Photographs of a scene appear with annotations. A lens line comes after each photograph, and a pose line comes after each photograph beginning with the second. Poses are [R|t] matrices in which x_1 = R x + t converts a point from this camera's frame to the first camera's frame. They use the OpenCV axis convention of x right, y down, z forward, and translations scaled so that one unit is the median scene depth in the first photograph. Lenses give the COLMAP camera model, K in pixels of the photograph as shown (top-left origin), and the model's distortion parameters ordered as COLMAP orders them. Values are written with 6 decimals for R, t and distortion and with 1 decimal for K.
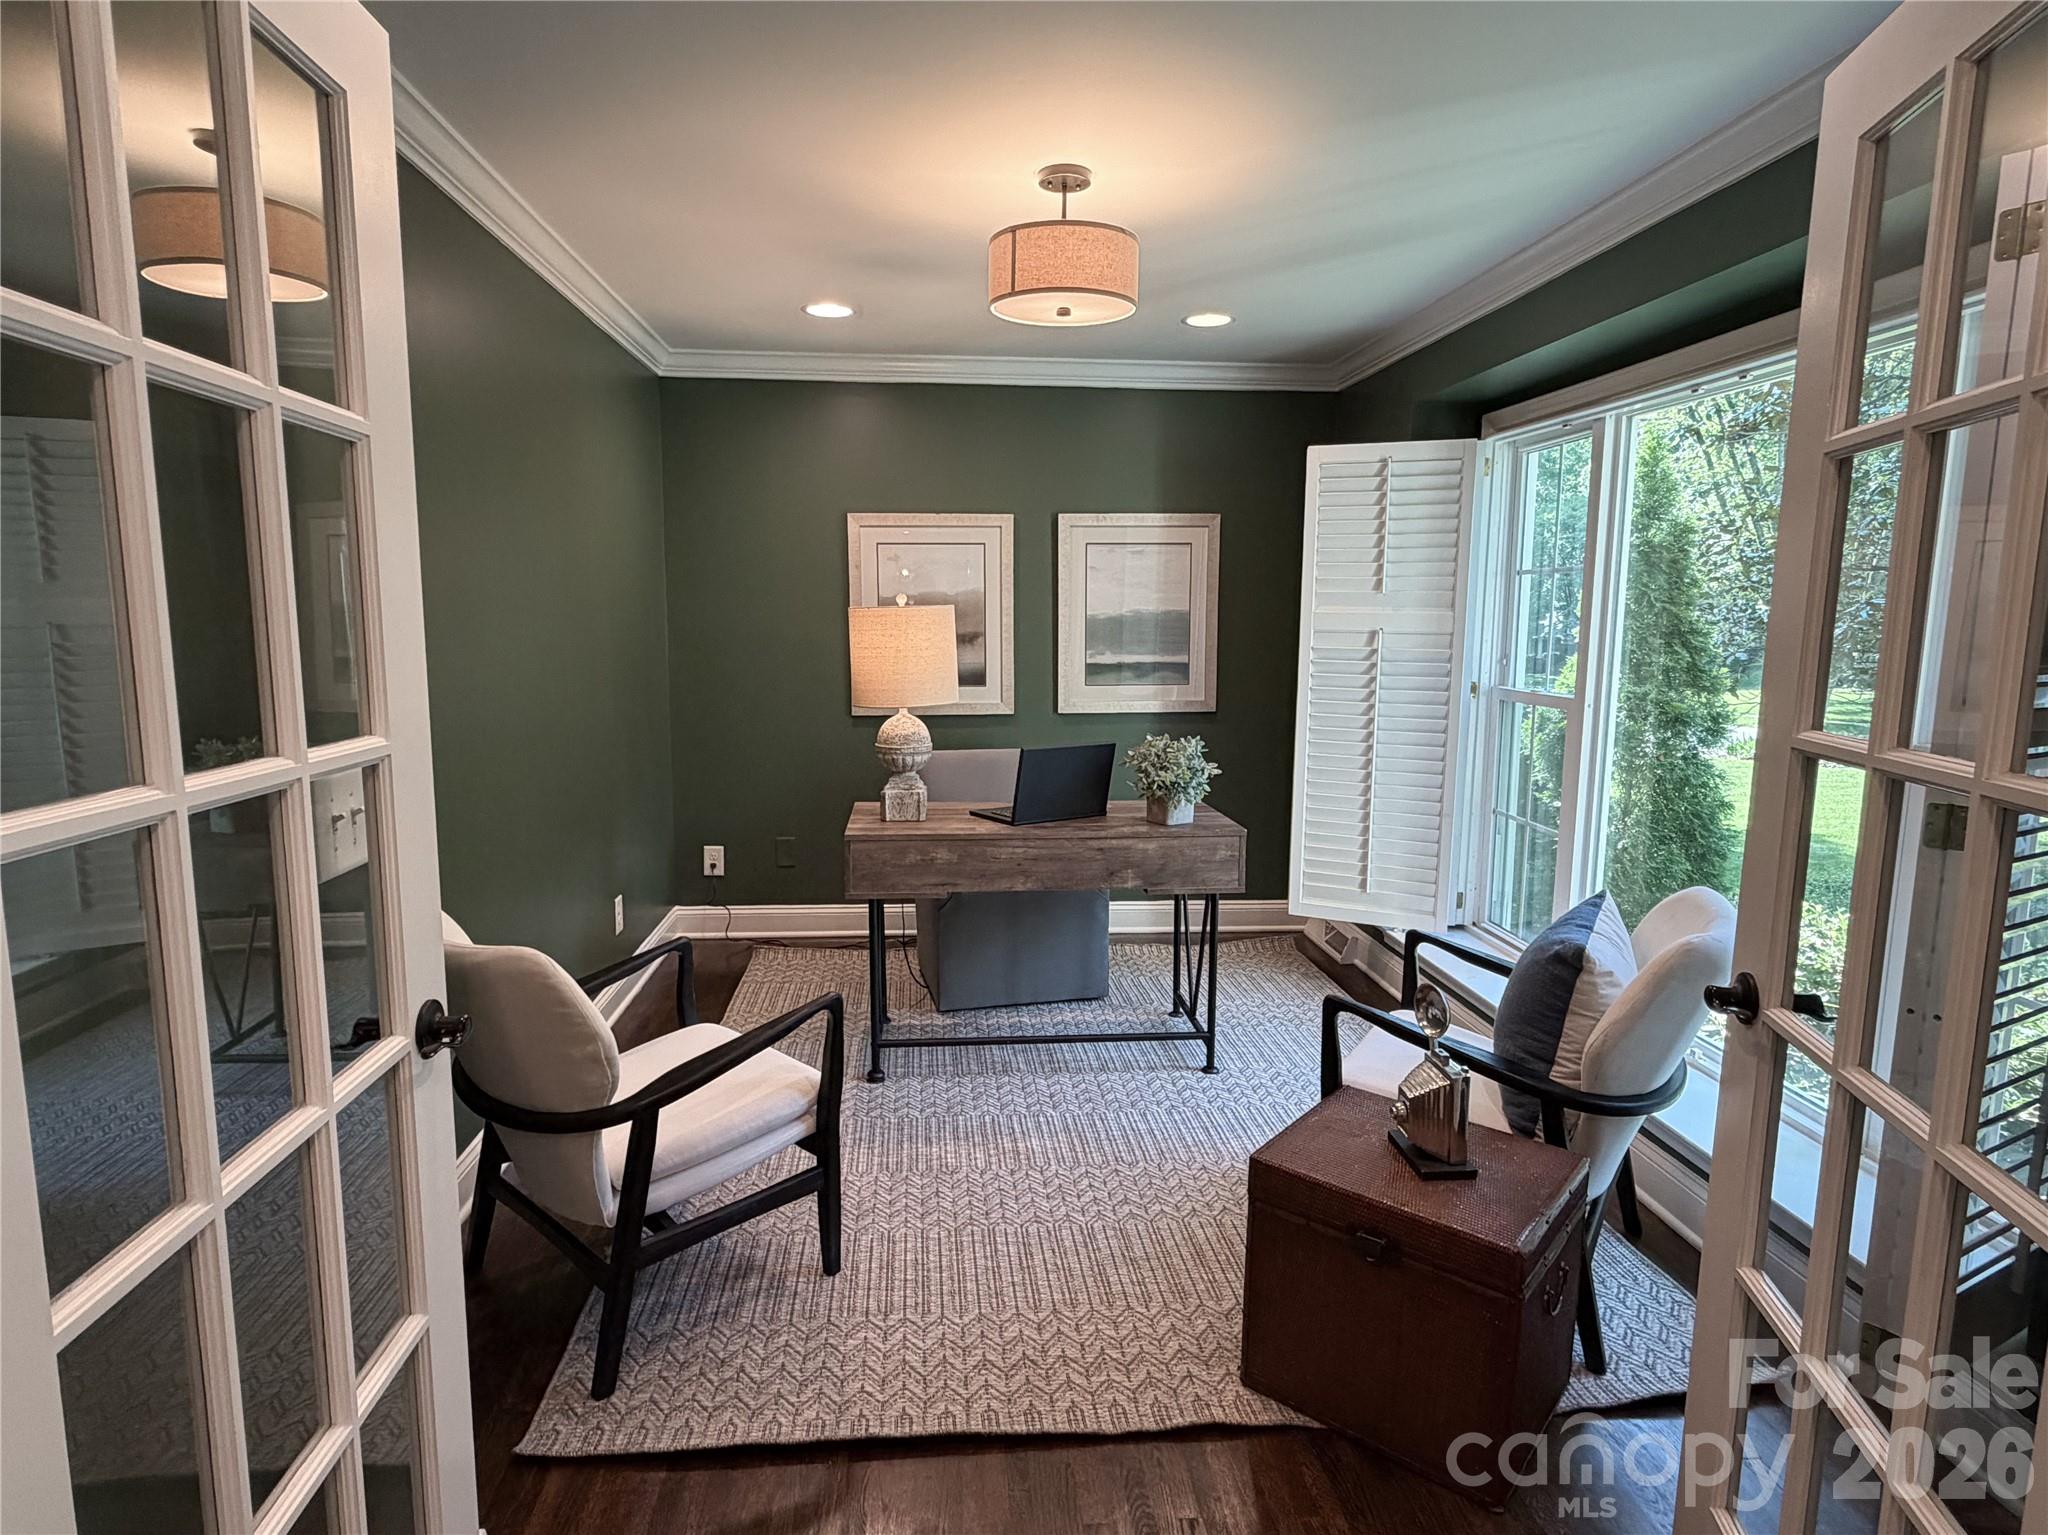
lens RADIAL K [[1122.0, 0, 1020.9], [0, 1122.0, 763.2], [0, 0, 1]] dist [0.012587, -0.003635]
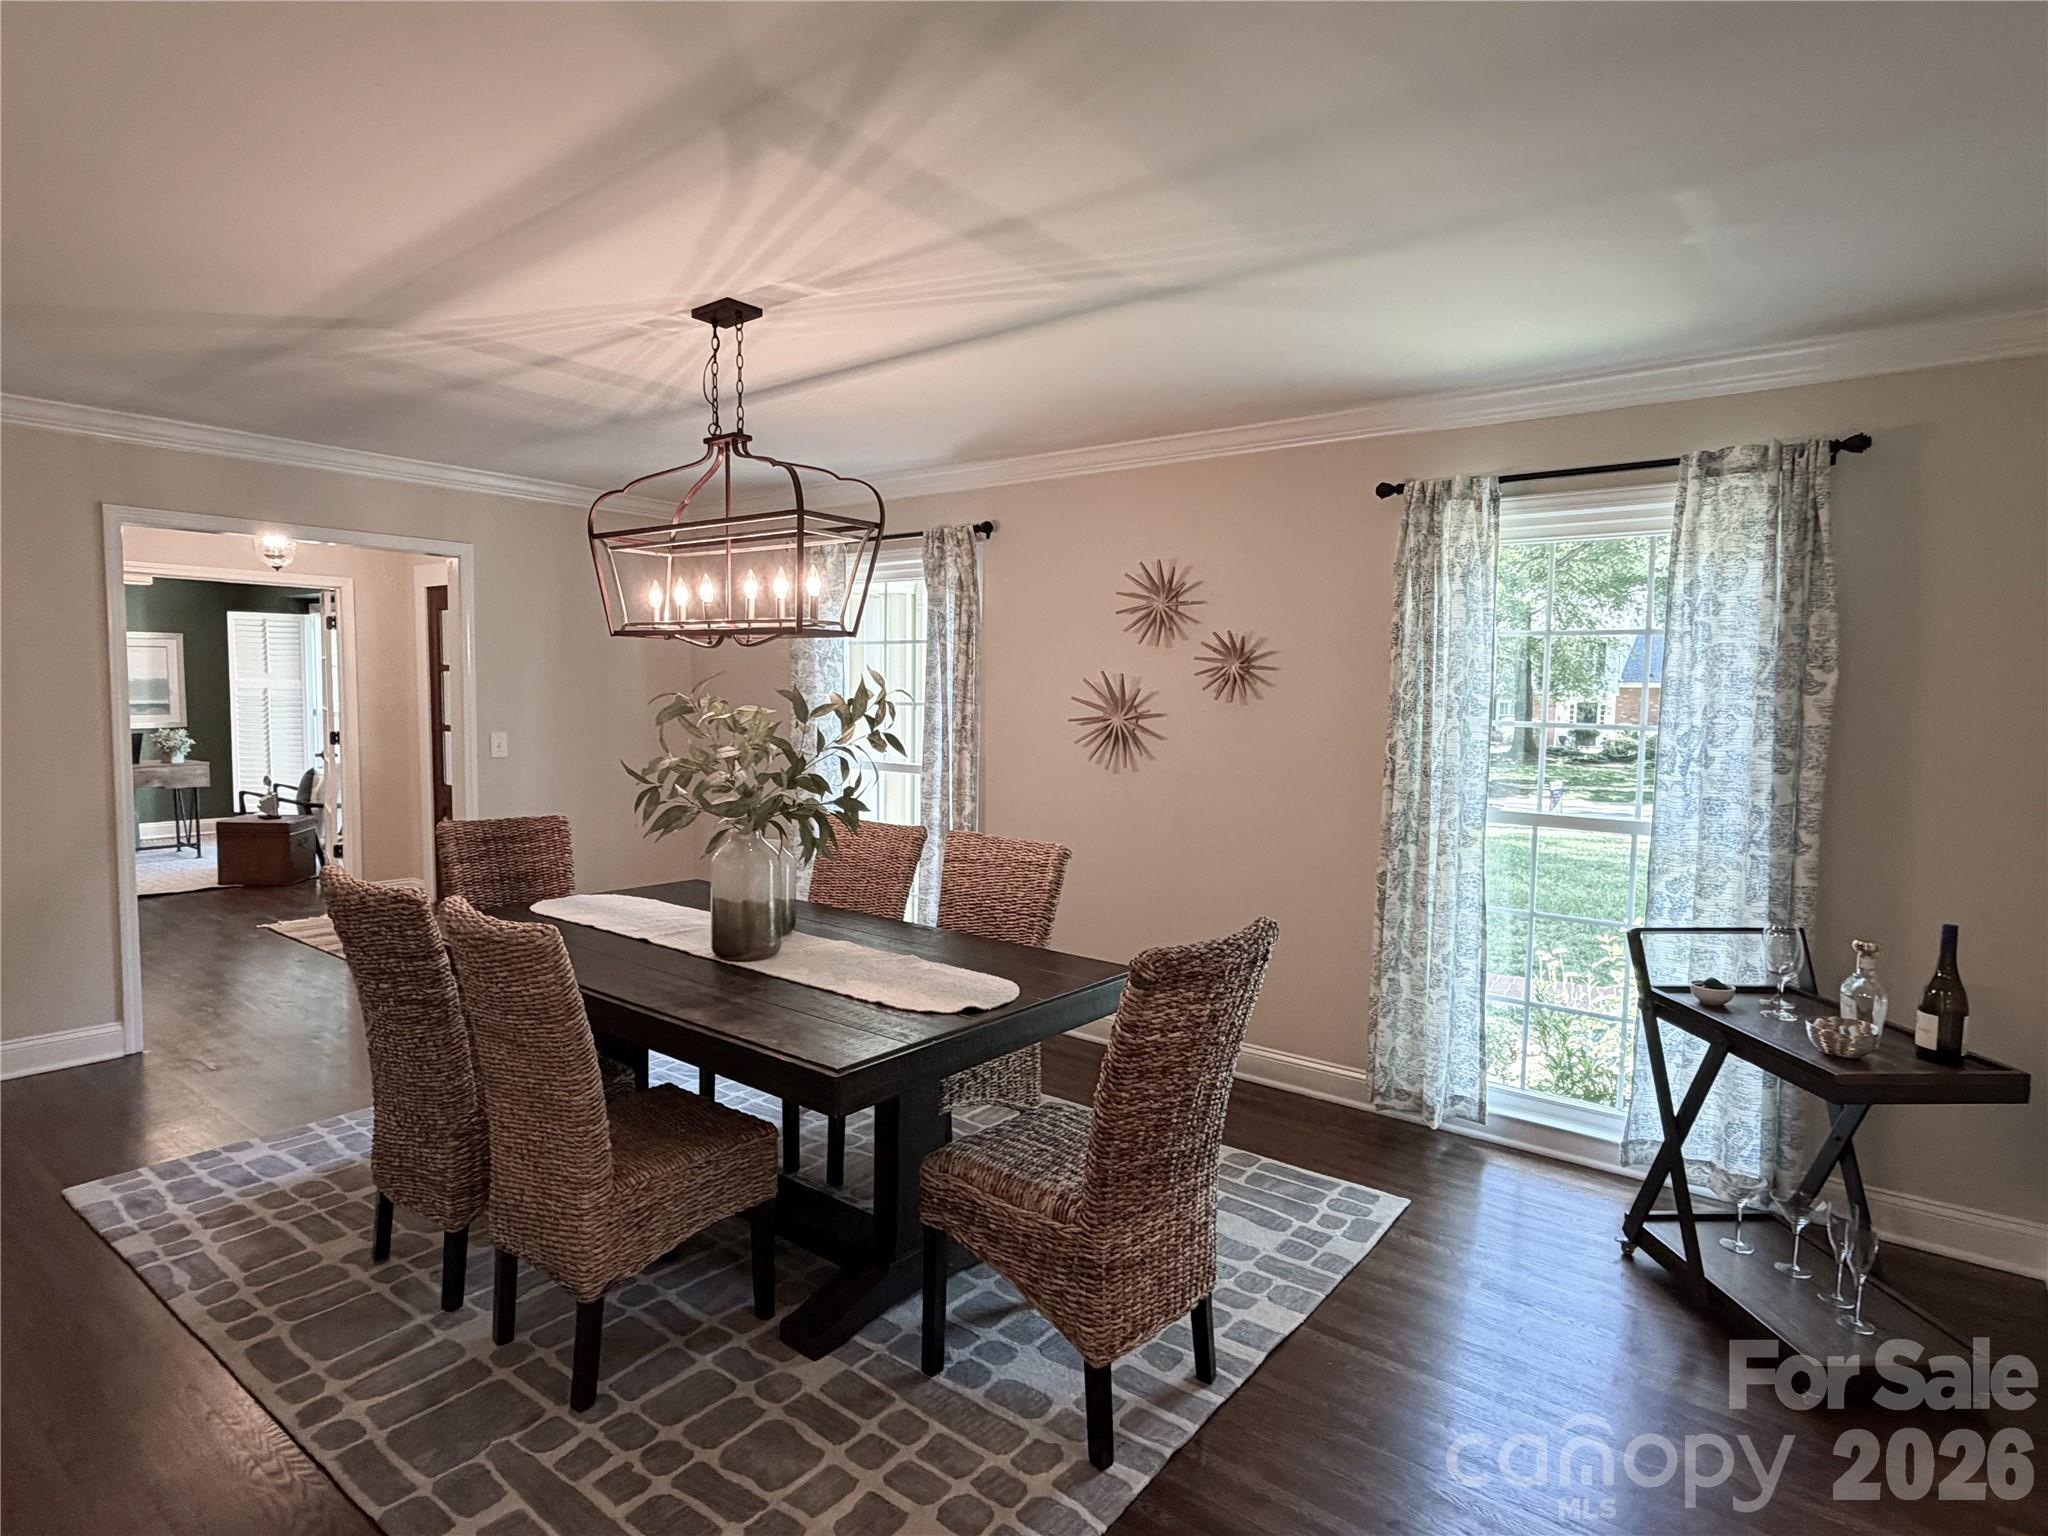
lens RADIAL K [[1122.0, 0, 1025.3], [0, 1122.0, 782.5], [0, 0, 1]] dist [0.012587, -0.003635]
pose [[0.675158, -0.051380, 0.735881, -0.385440], [0.082341, 0.996586, -0.005964, 0.235572], [-0.733063, 0.064620, 0.677084, -1.849981]]
